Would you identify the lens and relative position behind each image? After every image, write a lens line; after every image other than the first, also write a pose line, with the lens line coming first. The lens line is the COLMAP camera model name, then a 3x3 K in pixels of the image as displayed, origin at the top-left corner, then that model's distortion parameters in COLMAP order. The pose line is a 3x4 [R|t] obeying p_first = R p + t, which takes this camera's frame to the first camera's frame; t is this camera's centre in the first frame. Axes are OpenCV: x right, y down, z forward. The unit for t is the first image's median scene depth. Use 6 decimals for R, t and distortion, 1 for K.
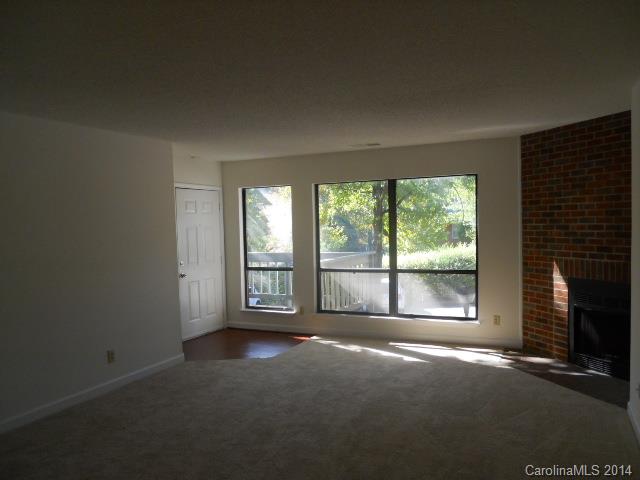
lens RADIAL K [[520.7, 0, 321.0], [0, 520.7, 237.1], [0, 0, 1]] dist [0.011647, 0.006805]
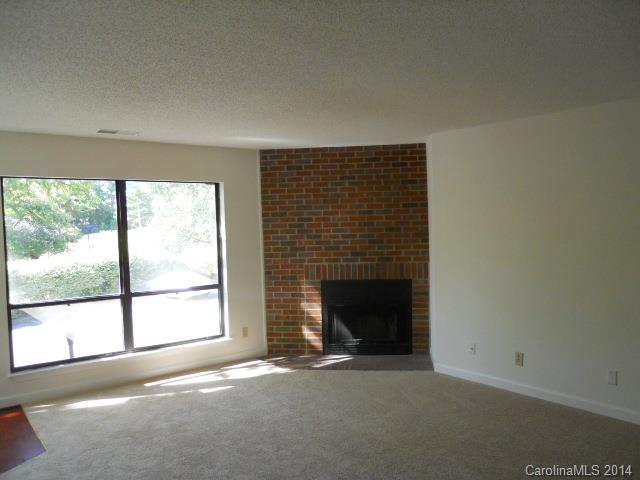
lens RADIAL K [[520.7, 0, 321.2], [0, 520.7, 245.3], [0, 0, 1]] dist [0.011647, 0.006805]
pose [[0.466991, -0.016193, 0.884114, -0.510849], [0.037596, 0.999292, -0.001555, 0.001554], [-0.883463, 0.033965, 0.467269, 0.441696]]
